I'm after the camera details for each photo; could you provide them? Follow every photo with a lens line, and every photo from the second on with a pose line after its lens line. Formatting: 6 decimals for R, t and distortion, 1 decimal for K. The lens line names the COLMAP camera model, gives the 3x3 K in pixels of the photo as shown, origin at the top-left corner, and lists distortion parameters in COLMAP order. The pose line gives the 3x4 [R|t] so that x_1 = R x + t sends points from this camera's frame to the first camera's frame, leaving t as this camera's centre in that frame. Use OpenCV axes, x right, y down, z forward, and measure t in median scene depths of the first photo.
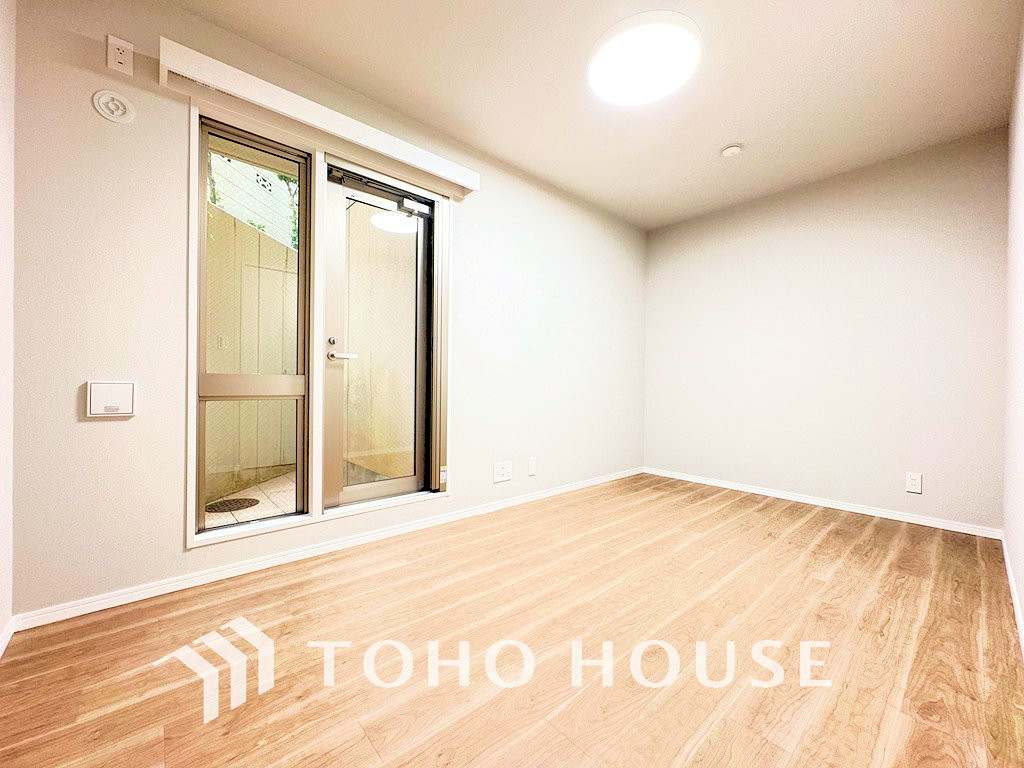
lens RADIAL K [[407.6, 0, 510.3], [0, 407.6, 384.4], [0, 0, 1]] dist [0.001454, -0.000163]
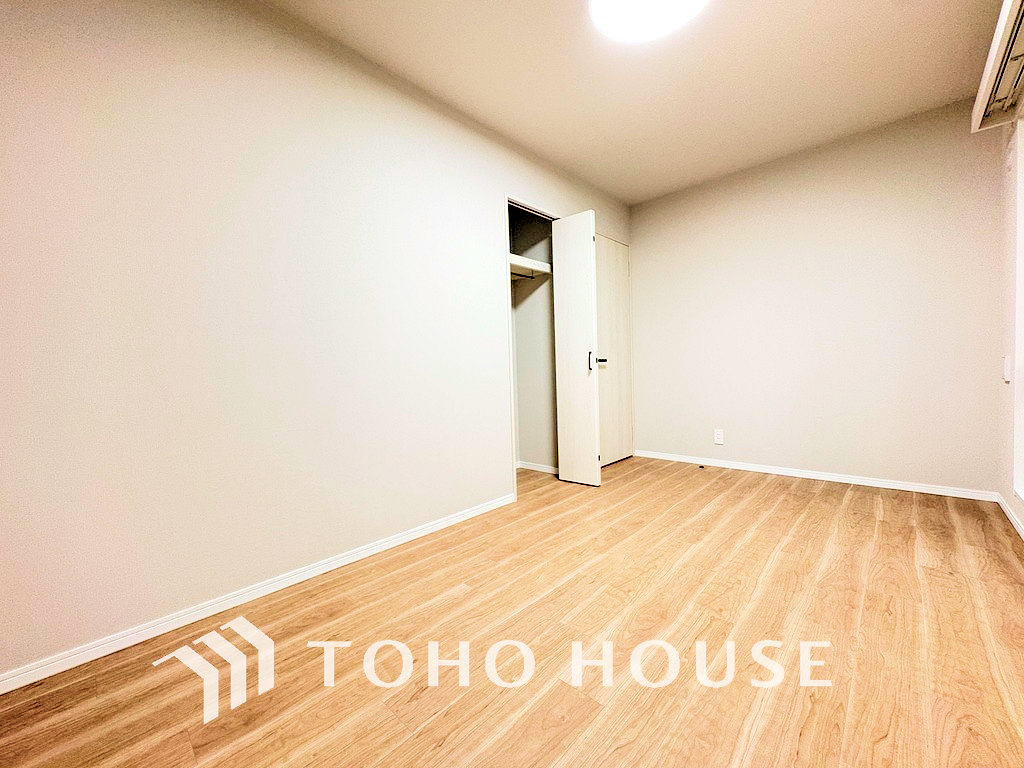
lens RADIAL K [[407.6, 0, 510.3], [0, 407.6, 384.4], [0, 0, 1]] dist [0.001454, -0.000163]
pose [[-0.995972, 0.024045, -0.086381, 0.733652], [0.020630, 0.998978, 0.040211, -0.002277], [0.087259, 0.038267, -0.995450, 1.900847]]
